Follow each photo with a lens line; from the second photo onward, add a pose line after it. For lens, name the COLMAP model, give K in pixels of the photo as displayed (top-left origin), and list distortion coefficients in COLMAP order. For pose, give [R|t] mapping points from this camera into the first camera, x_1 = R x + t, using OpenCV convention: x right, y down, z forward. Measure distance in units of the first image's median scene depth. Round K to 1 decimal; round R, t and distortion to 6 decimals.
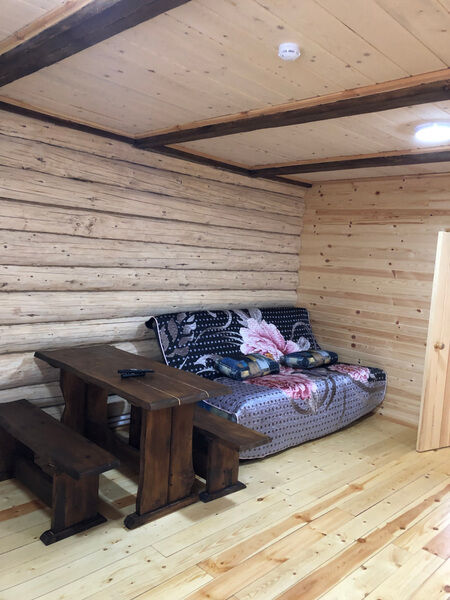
lens RADIAL K [[489.0, 0, 221.6], [0, 489.0, 297.9], [0, 0, 1]] dist [0.022548, -0.001851]
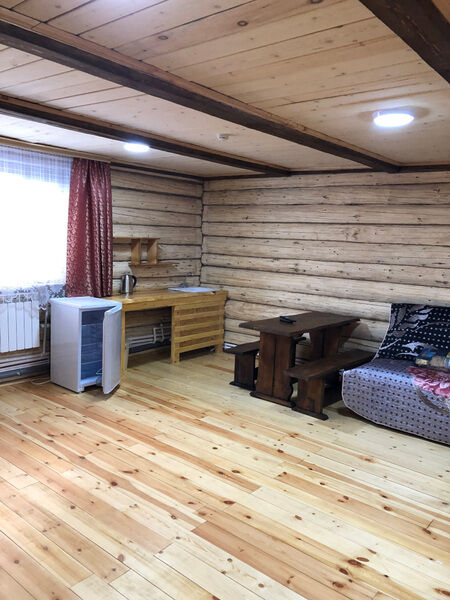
lens RADIAL K [[489.0, 0, 221.6], [0, 489.0, 297.9], [0, 0, 1]] dist [0.022548, -0.001851]
pose [[0.089225, 0.059490, -0.994233, 1.145534], [-0.126246, 0.990839, 0.047957, 0.020963], [0.987978, 0.121239, 0.095918, 0.475251]]
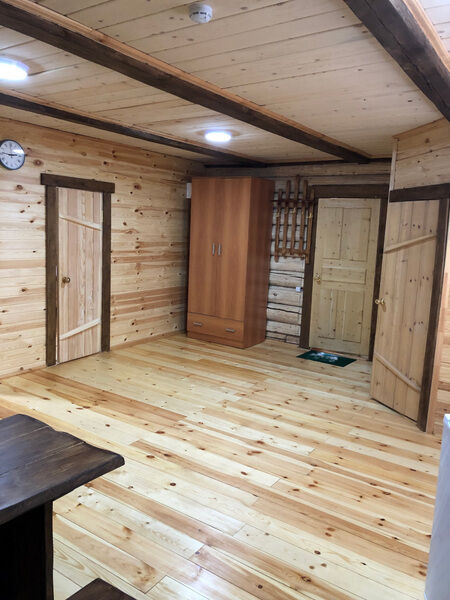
lens RADIAL K [[489.0, 0, 221.6], [0, 489.0, 297.9], [0, 0, 1]] dist [0.022548, -0.001851]
pose [[-0.178763, -0.215570, 0.959986, -0.501083], [0.031448, 0.973952, 0.224562, -0.090317], [-0.983390, 0.070333, -0.167327, 0.625378]]
